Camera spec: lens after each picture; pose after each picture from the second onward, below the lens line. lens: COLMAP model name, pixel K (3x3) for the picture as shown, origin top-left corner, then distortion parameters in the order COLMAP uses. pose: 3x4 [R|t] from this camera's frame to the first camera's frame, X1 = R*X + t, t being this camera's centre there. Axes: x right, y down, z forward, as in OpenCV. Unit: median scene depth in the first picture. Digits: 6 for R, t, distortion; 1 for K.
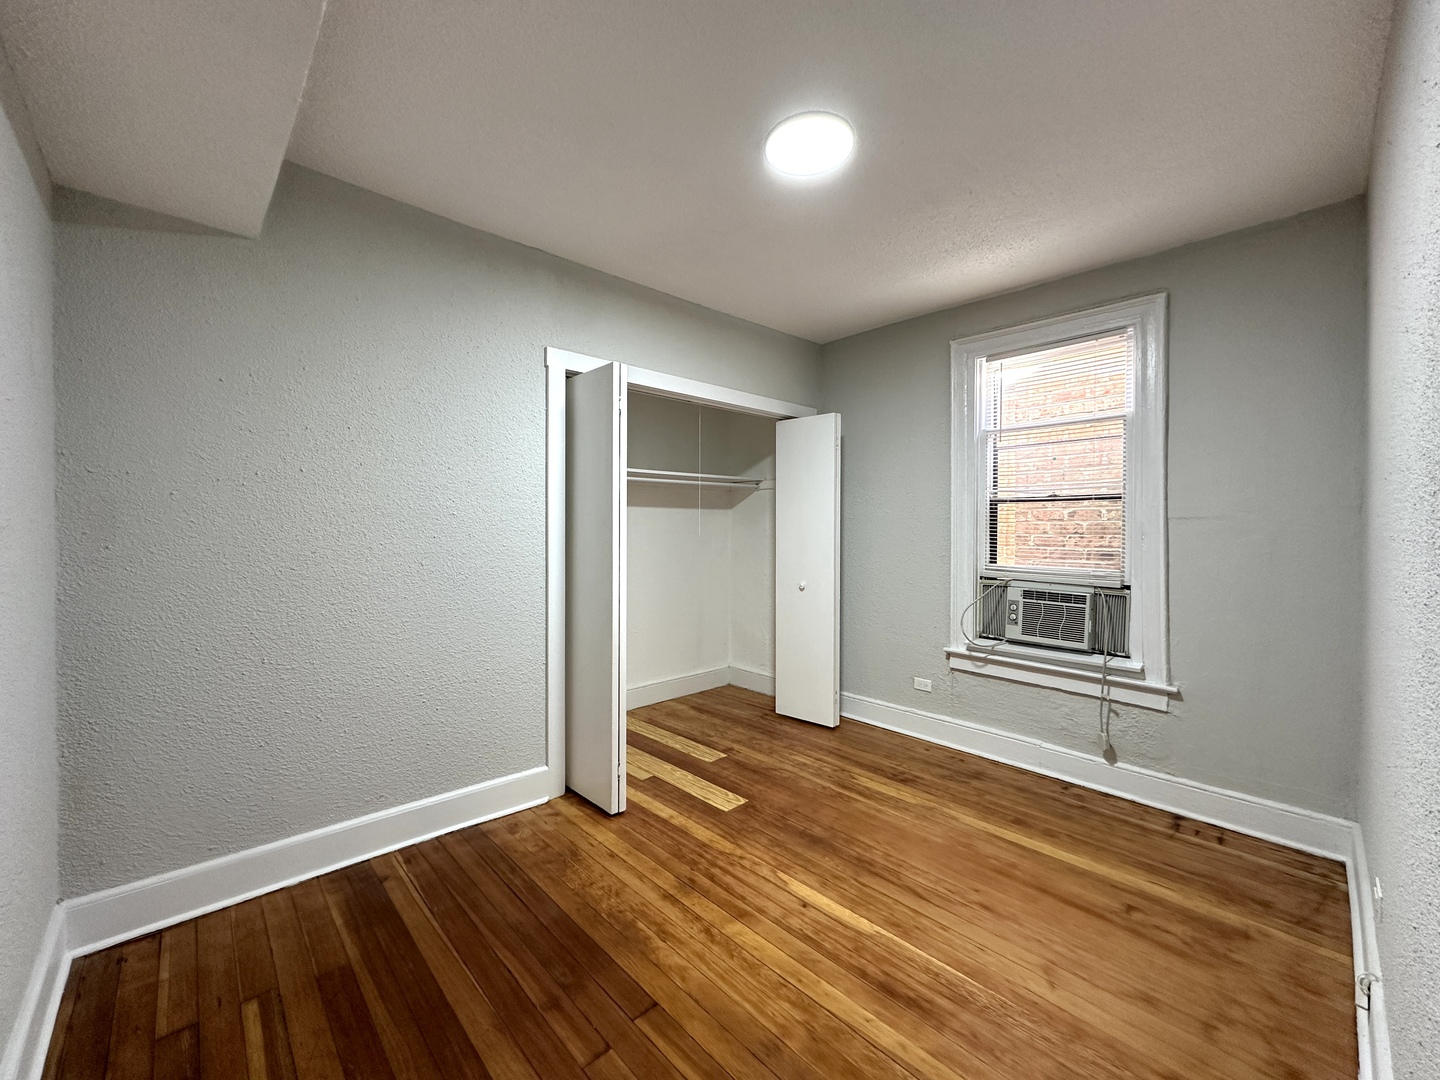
lens RADIAL K [[574.2, 0, 720.0], [0, 574.2, 540.0], [0, 0, 1]] dist [-0.003408, 0.000478]
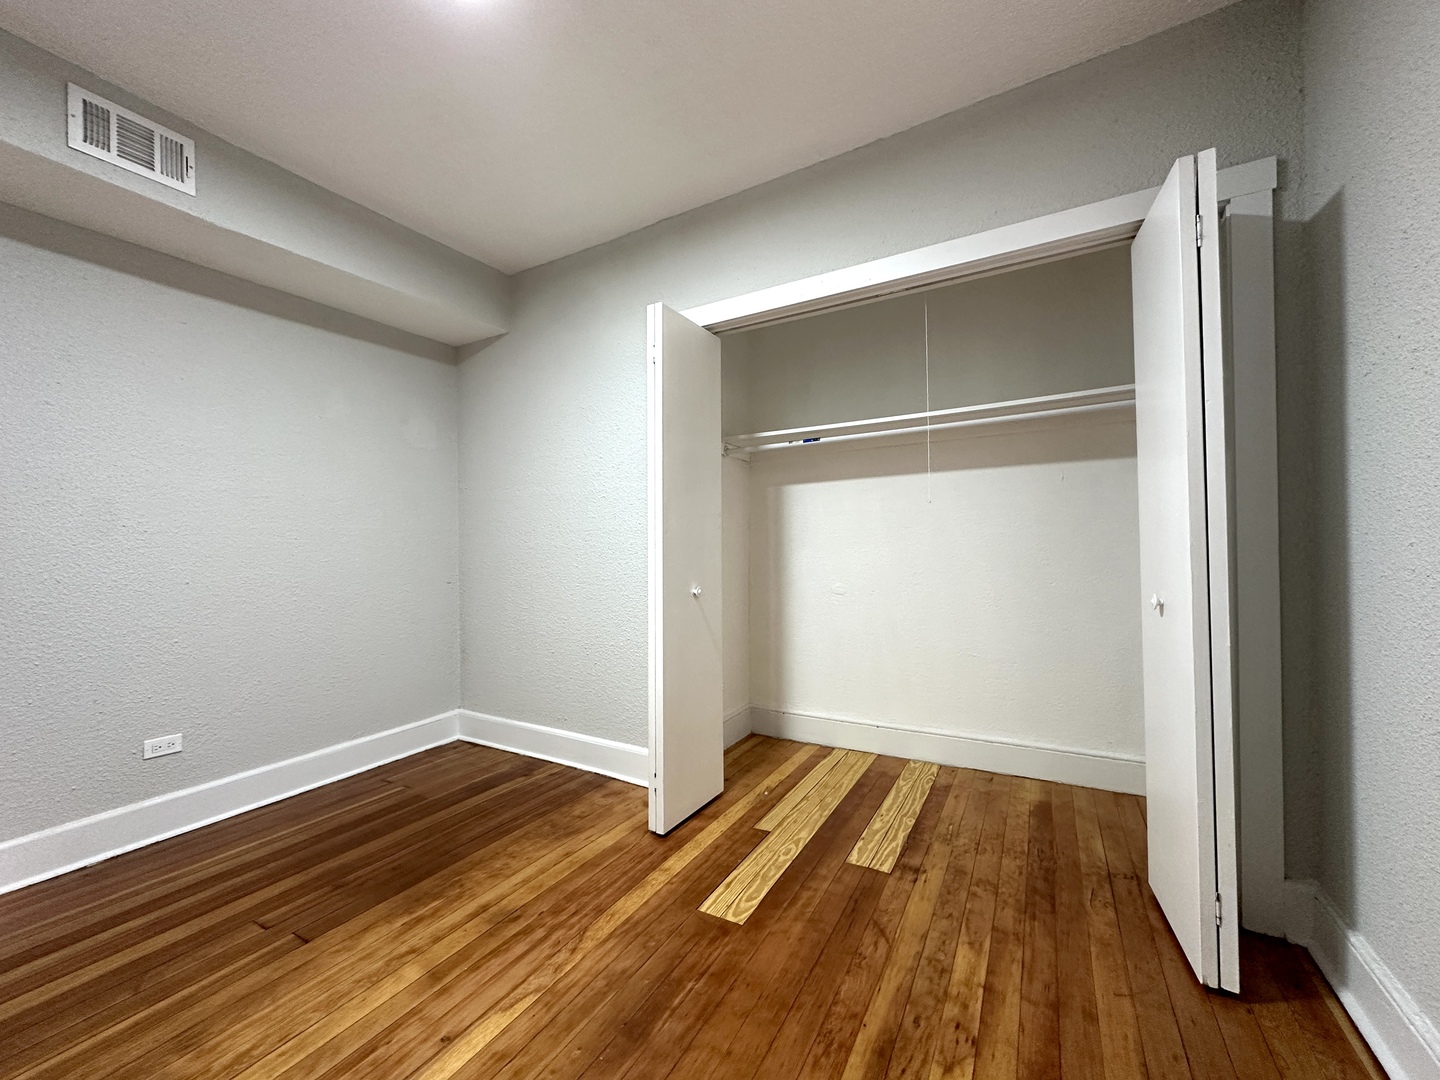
lens RADIAL K [[574.2, 0, 720.0], [0, 574.2, 540.0], [0, 0, 1]] dist [-0.003408, 0.000478]
pose [[0.296716, -0.015653, -0.954837, 0.710929], [0.000292, 0.999867, -0.016300, 0.061751], [0.954966, 0.004558, 0.296682, 0.894884]]
